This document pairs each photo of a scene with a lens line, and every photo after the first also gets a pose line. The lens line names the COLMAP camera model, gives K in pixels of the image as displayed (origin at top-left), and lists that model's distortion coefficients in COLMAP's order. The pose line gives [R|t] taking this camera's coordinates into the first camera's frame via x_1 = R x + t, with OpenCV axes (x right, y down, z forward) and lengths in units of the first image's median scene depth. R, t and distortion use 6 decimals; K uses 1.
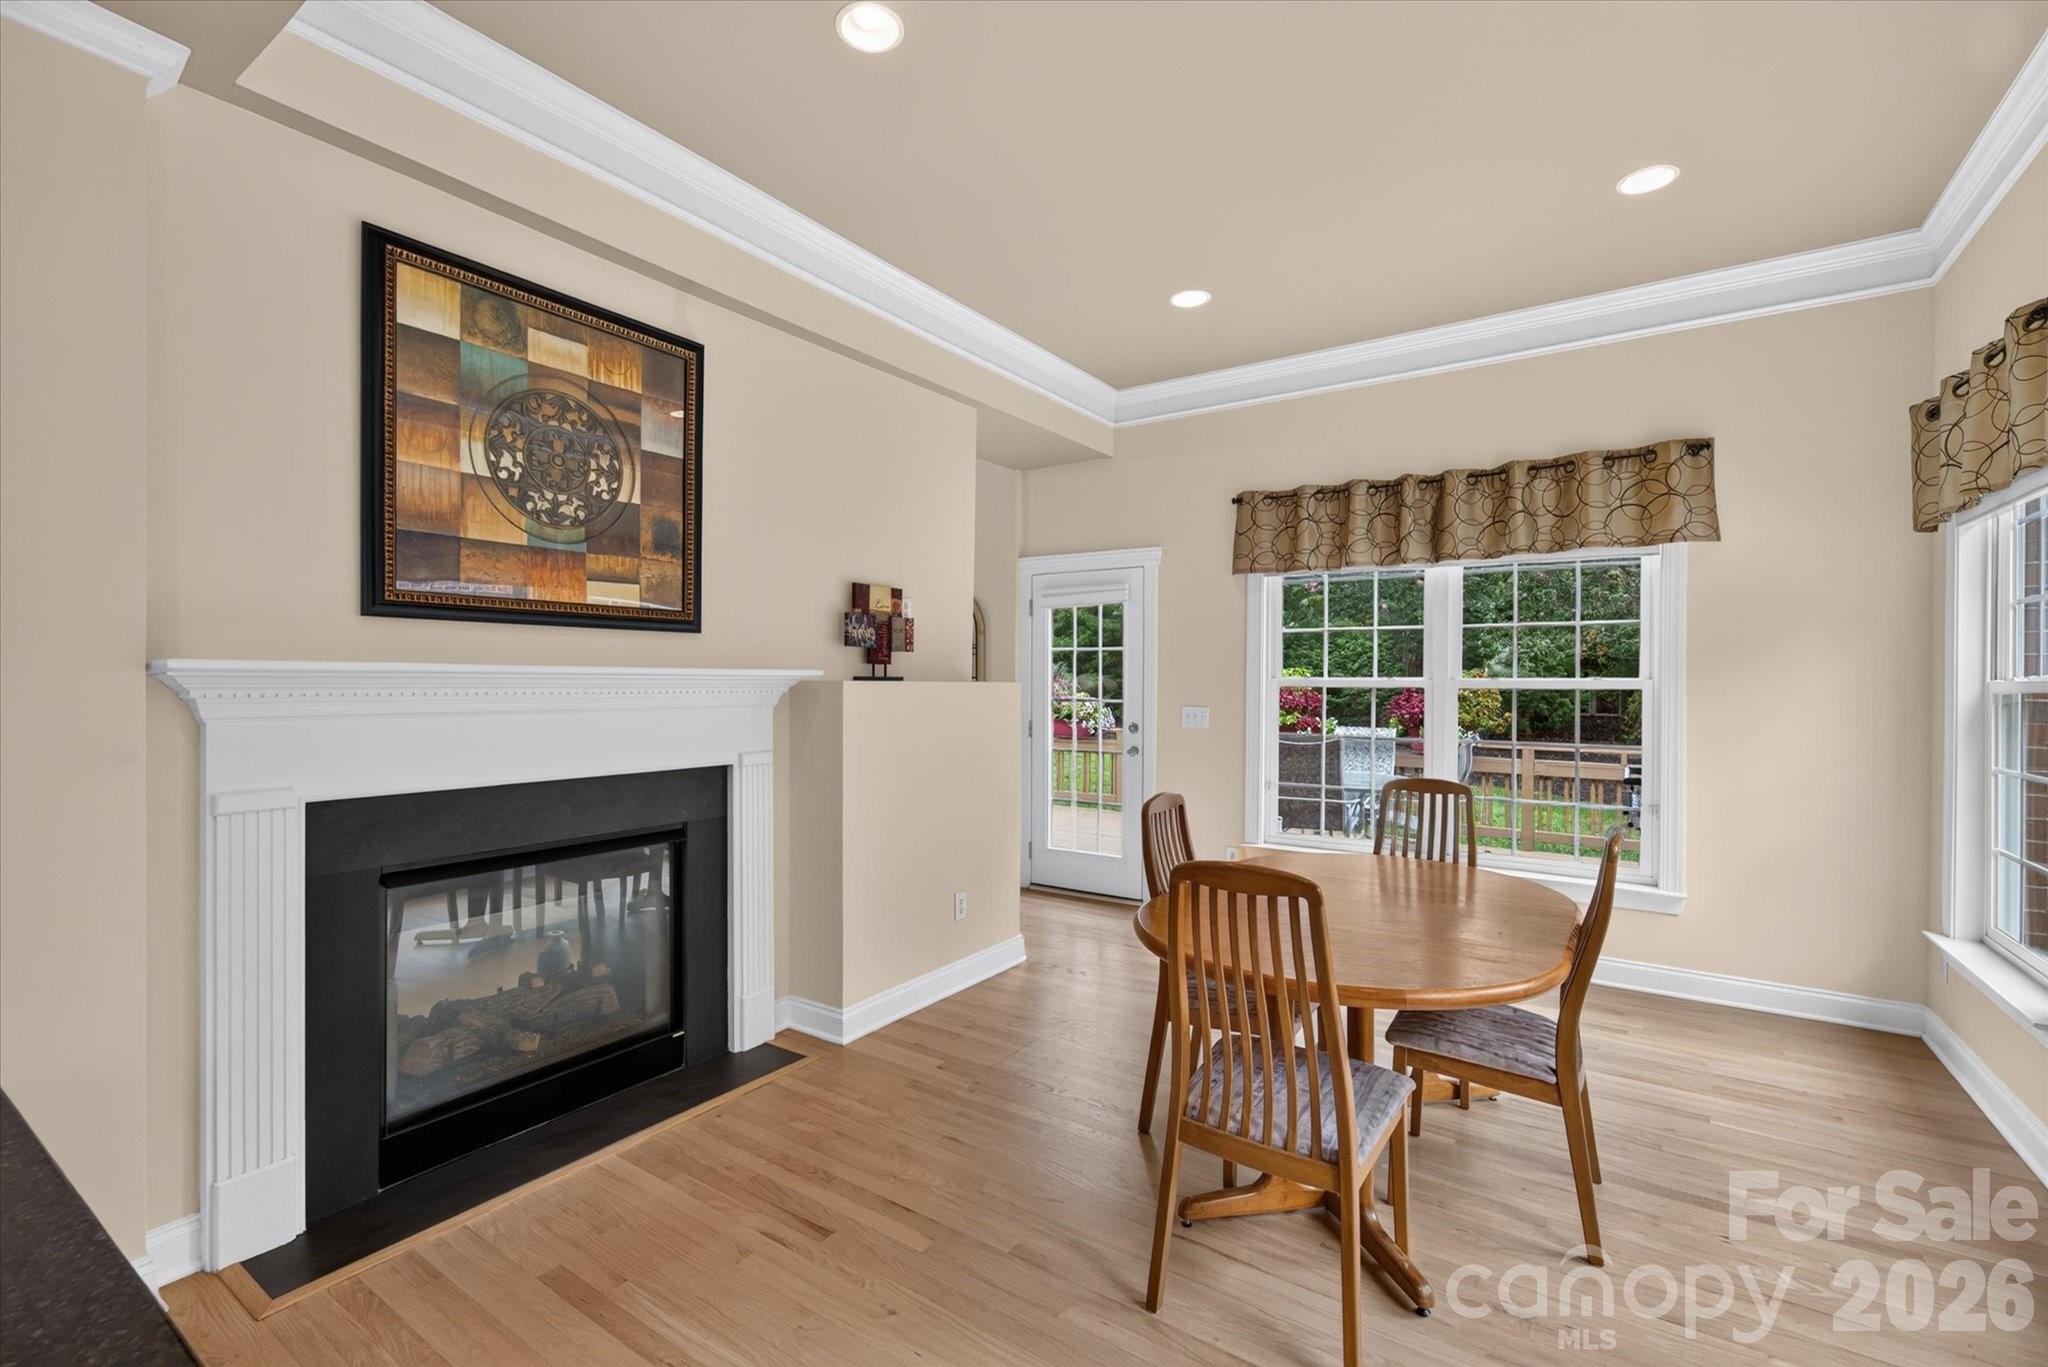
lens RADIAL K [[887.8, 0, 1021.0], [0, 887.8, 681.1], [0, 0, 1]] dist [-0.001267, 0.001168]
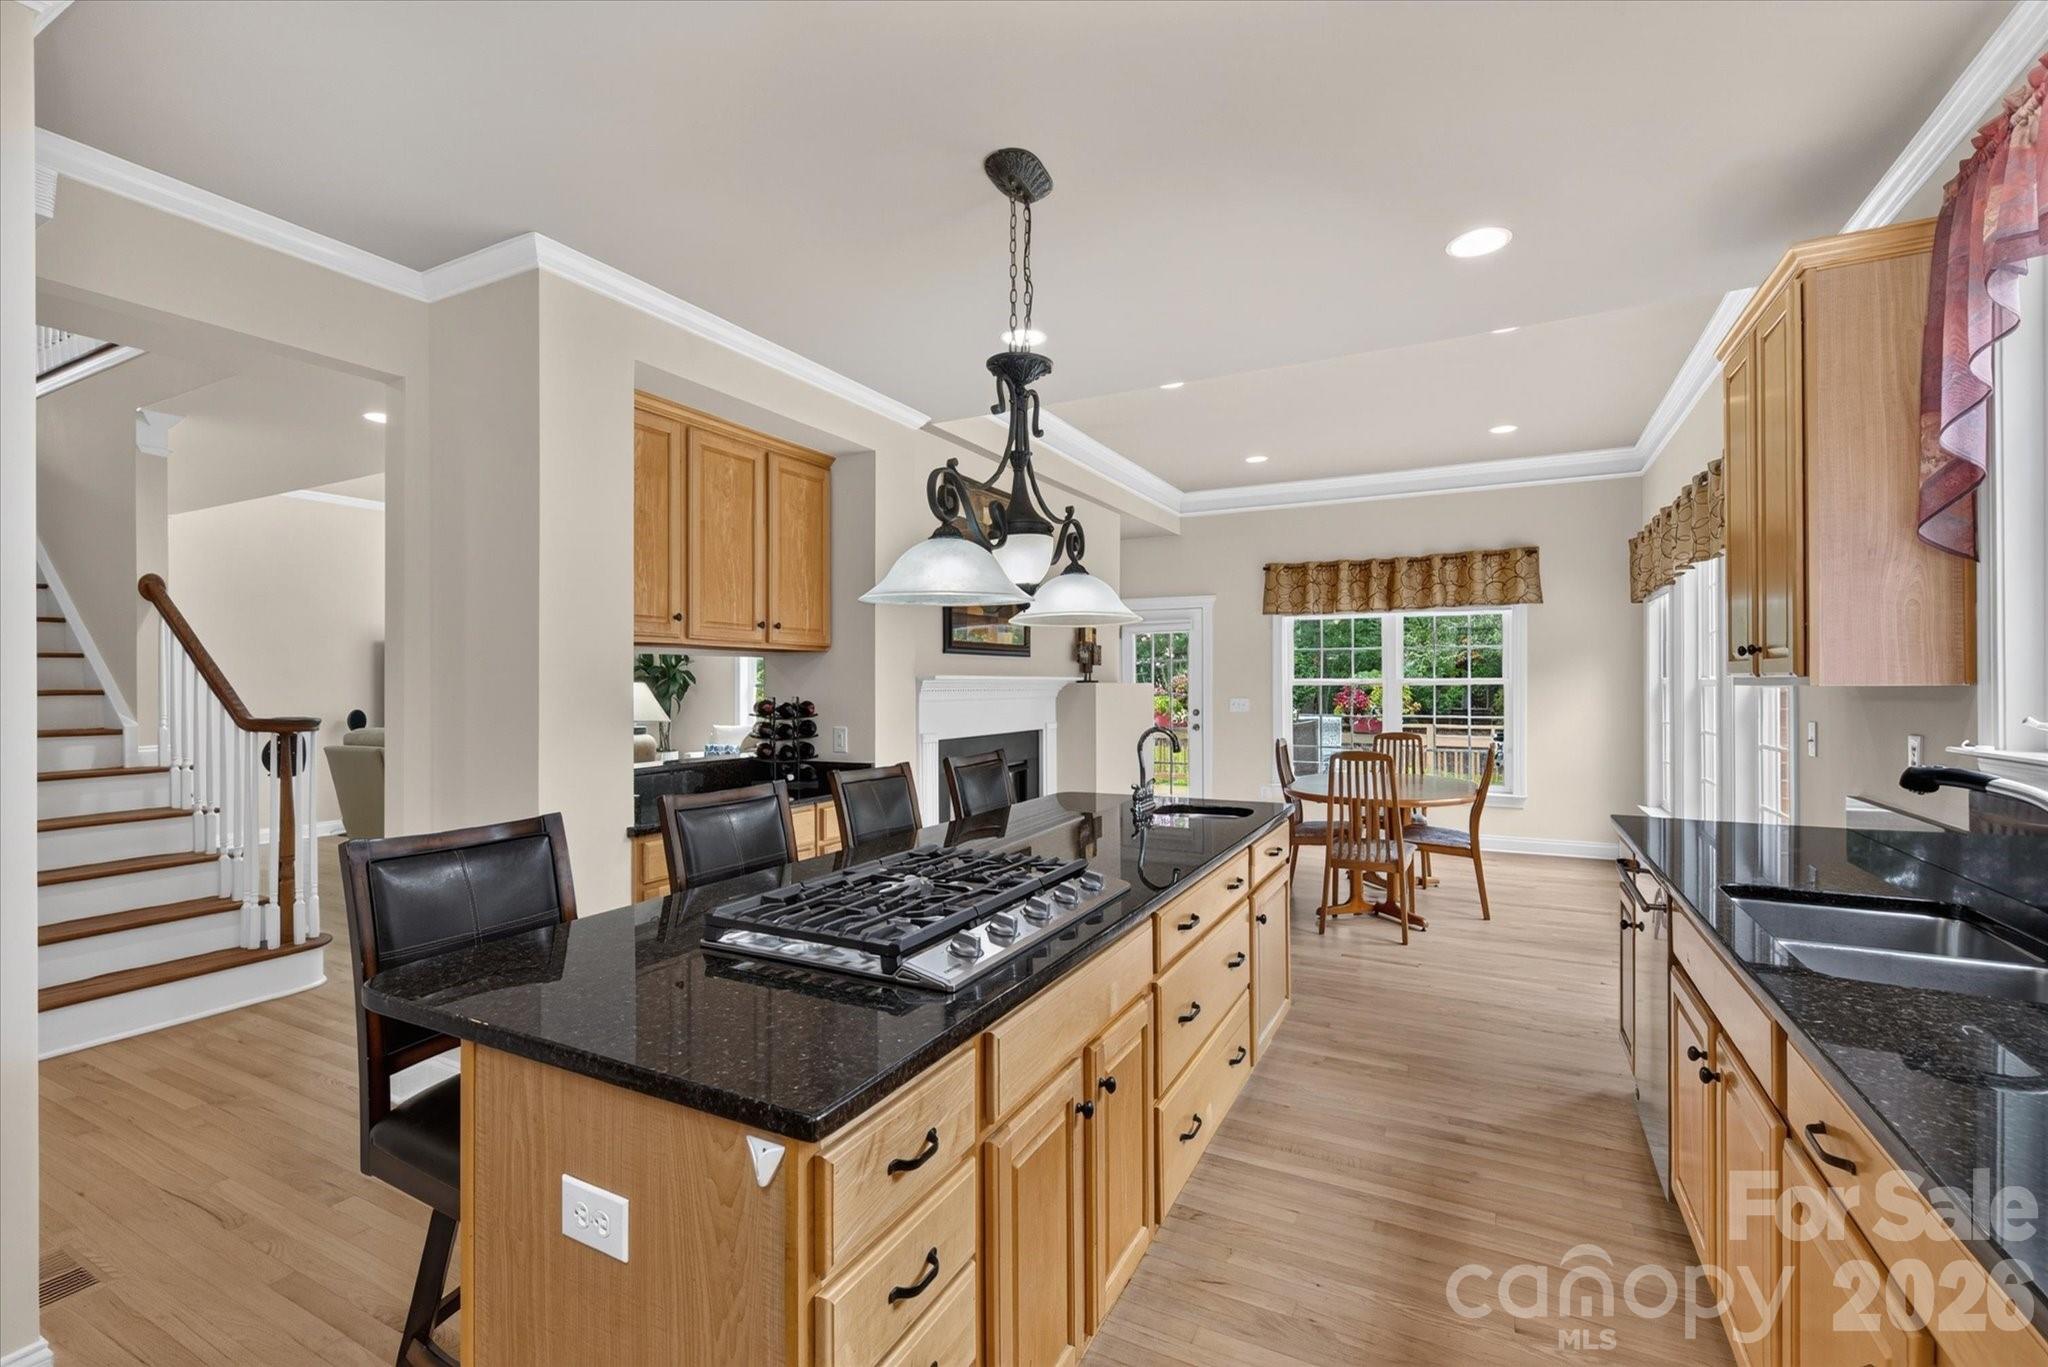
lens RADIAL K [[887.8, 0, 1027.0], [0, 887.8, 682.7], [0, 0, 1]] dist [-0.001267, 0.001168]
pose [[0.993176, -0.007067, 0.116407, -0.416955], [0.007440, 0.999968, -0.002775, 0.002868], [-0.116384, 0.003622, 0.993198, -0.599377]]
